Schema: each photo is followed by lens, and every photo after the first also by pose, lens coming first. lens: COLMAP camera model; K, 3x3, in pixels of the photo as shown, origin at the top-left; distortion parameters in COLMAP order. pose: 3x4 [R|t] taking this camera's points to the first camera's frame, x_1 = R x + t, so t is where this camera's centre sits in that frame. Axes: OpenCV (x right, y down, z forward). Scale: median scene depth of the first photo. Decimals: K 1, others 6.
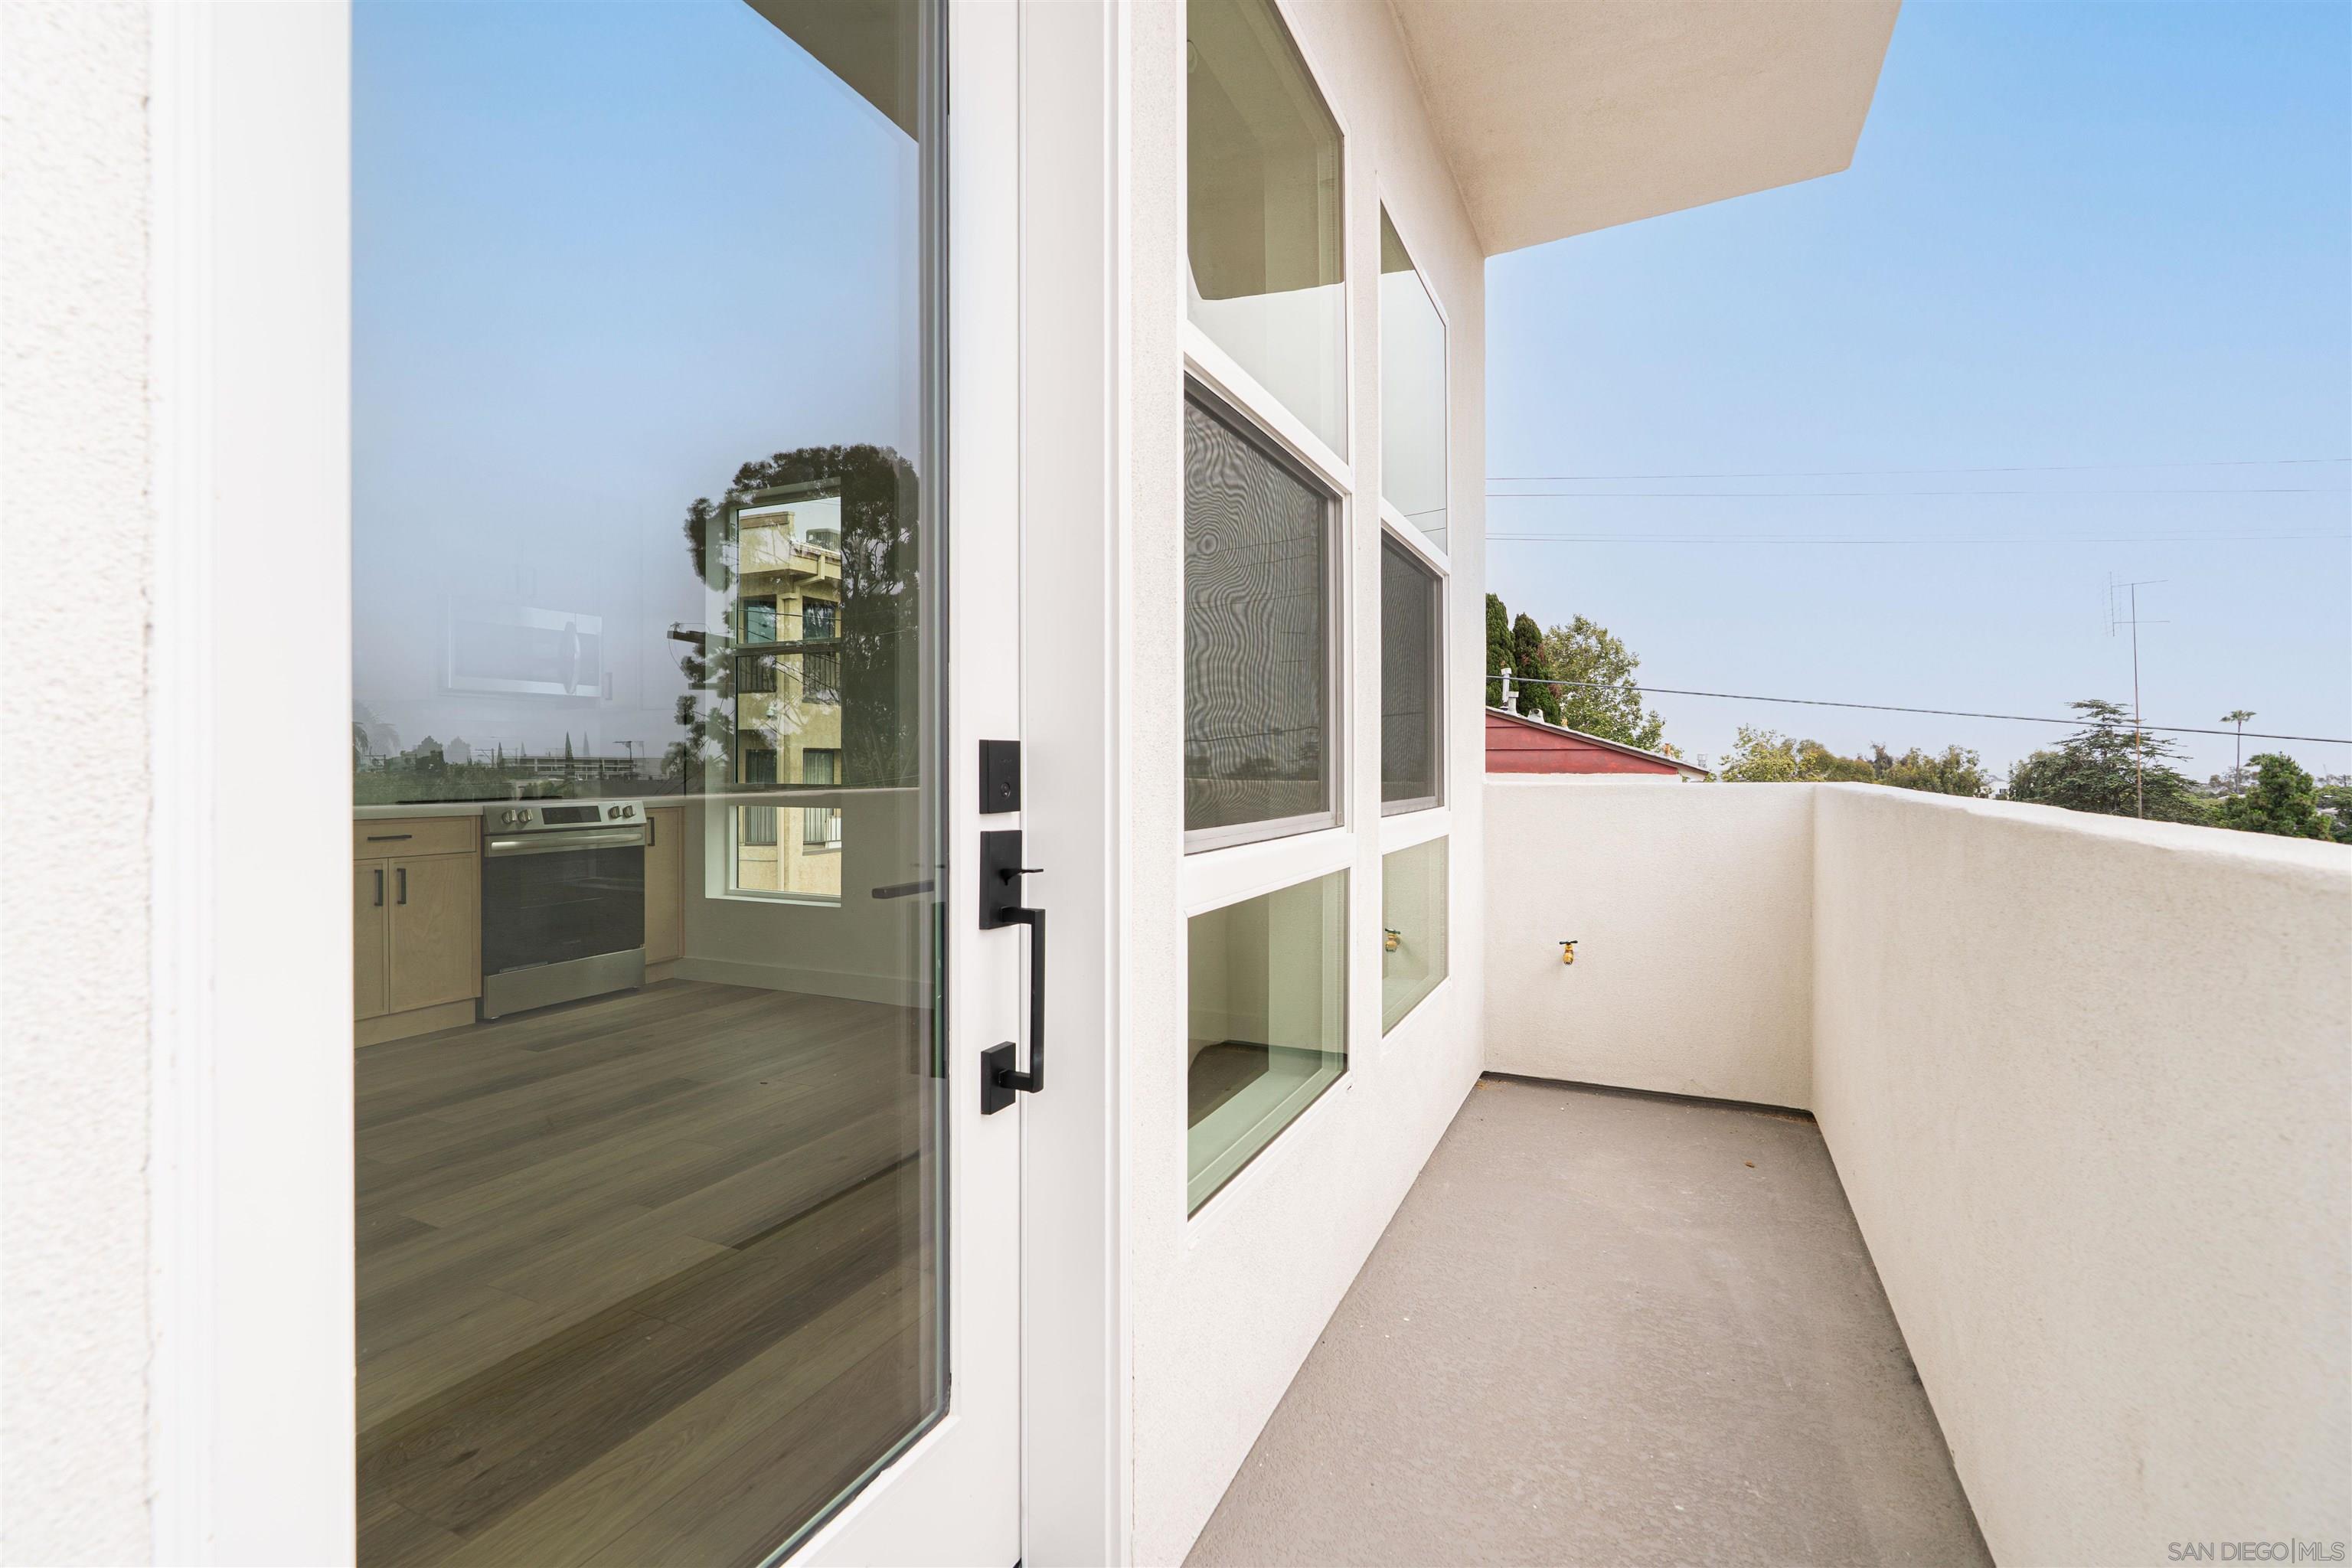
lens RADIAL K [[1071.9, 0, 1172.7], [0, 1071.9, 775.7], [0, 0, 1]] dist [-0.010499, 0.003426]
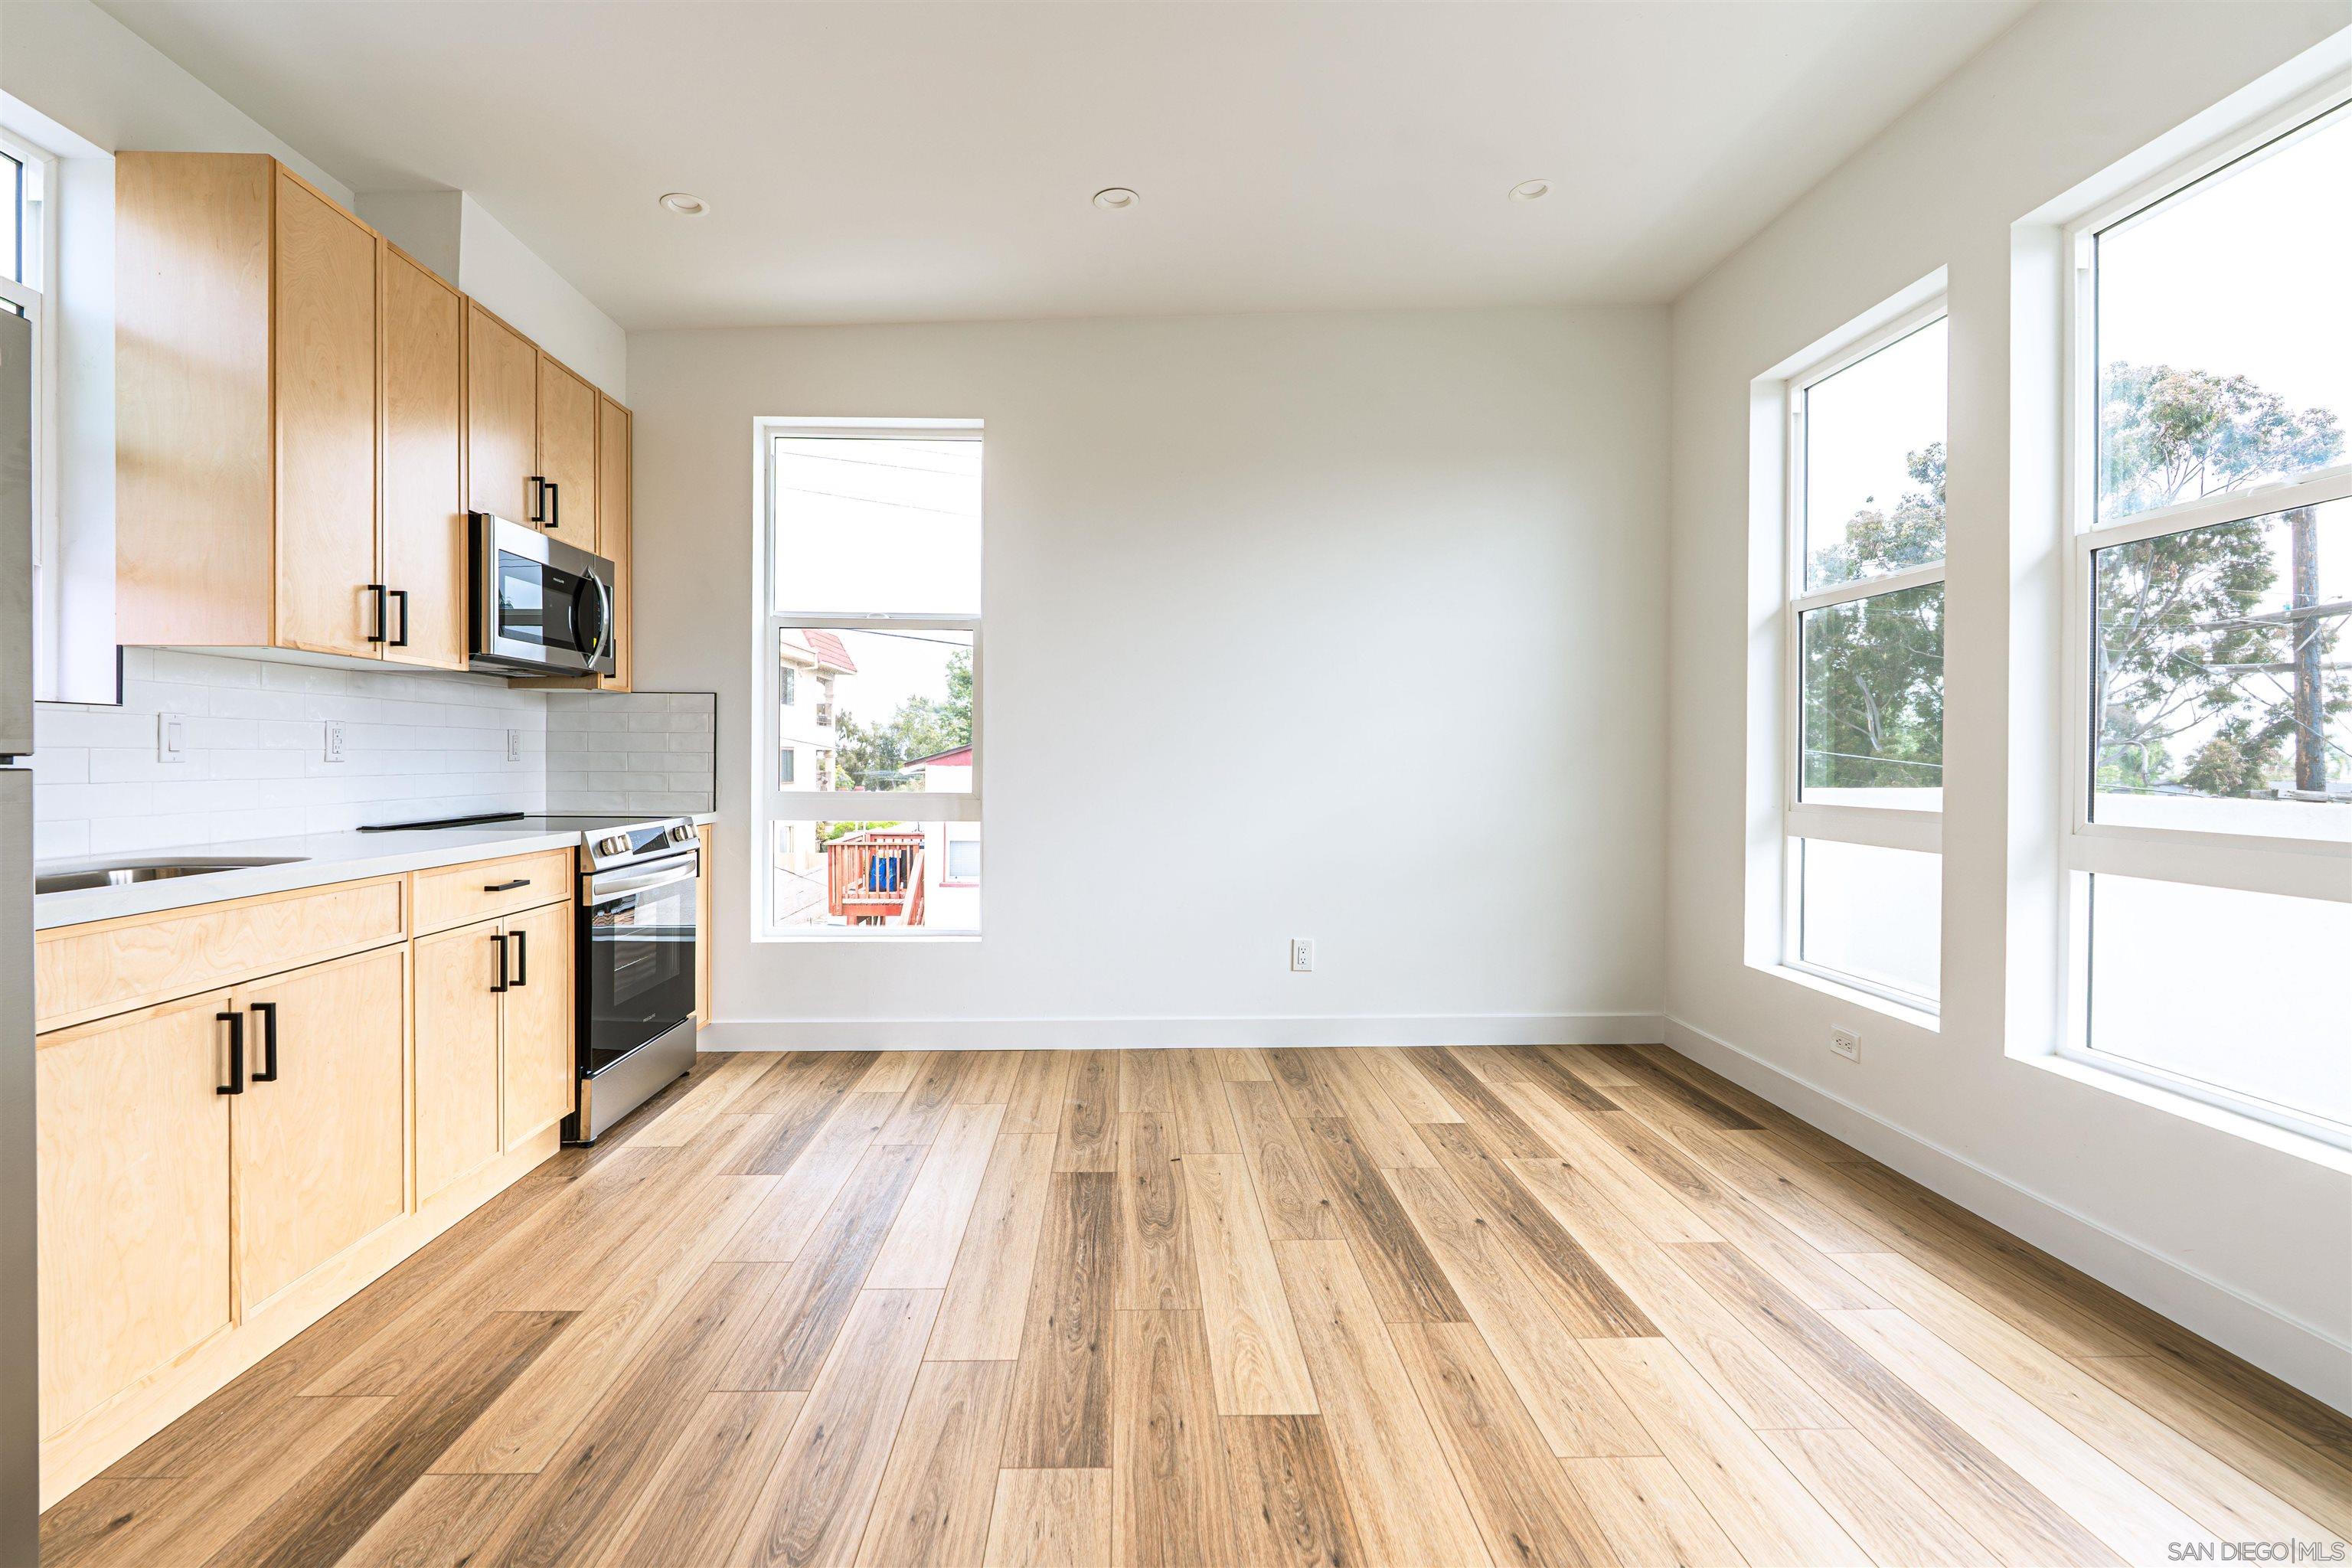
lens RADIAL K [[1071.9, 0, 1178.1], [0, 1071.9, 775.6], [0, 0, 1]] dist [-0.010499, 0.003426]
pose [[0.885775, -0.002628, 0.464107, -1.063166], [-0.002694, 0.999938, 0.010804, -0.029725], [-0.464107, -0.010820, 0.885713, 0.366801]]
